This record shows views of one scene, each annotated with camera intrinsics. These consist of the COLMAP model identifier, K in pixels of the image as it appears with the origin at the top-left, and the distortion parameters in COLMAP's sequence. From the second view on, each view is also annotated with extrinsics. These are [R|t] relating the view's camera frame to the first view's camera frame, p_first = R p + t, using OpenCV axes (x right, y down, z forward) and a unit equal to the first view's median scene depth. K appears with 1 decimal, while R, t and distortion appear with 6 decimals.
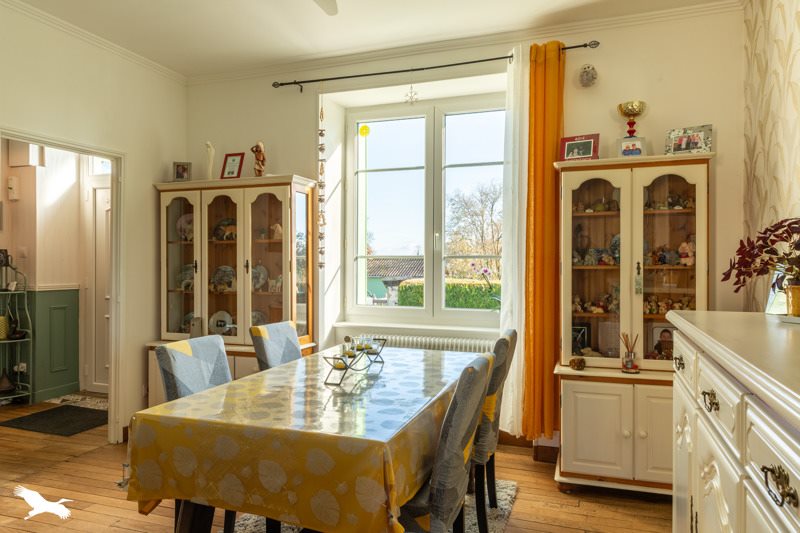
lens RADIAL K [[540.8, 0, 400.0], [0, 540.8, 266.5], [0, 0, 1]] dist [-0.001873, -0.001615]
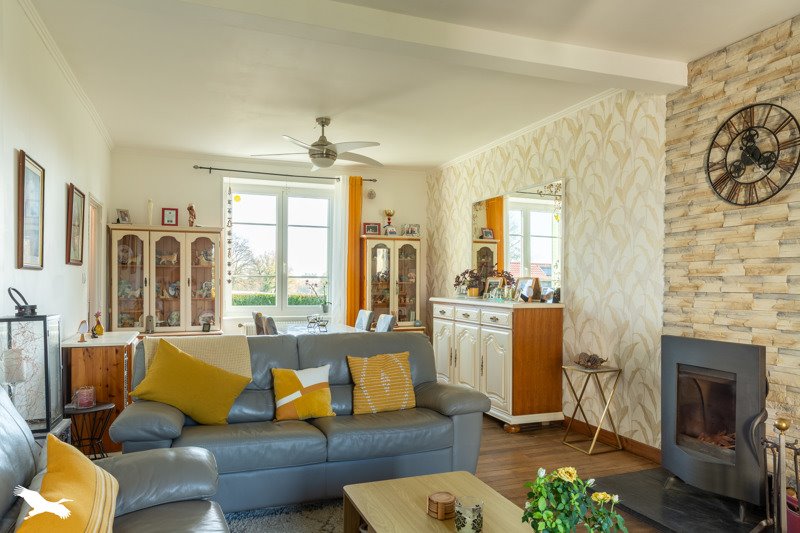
lens RADIAL K [[558.5, 0, 400.0], [0, 558.5, 266.5], [0, 0, 1]] dist [0.001243, 0.000005]
pose [[0.747720, 0.018483, 0.663757, -0.903279], [-0.004478, 0.999730, -0.022794, -0.011687], [-0.663999, 0.014071, 0.747601, -0.642136]]
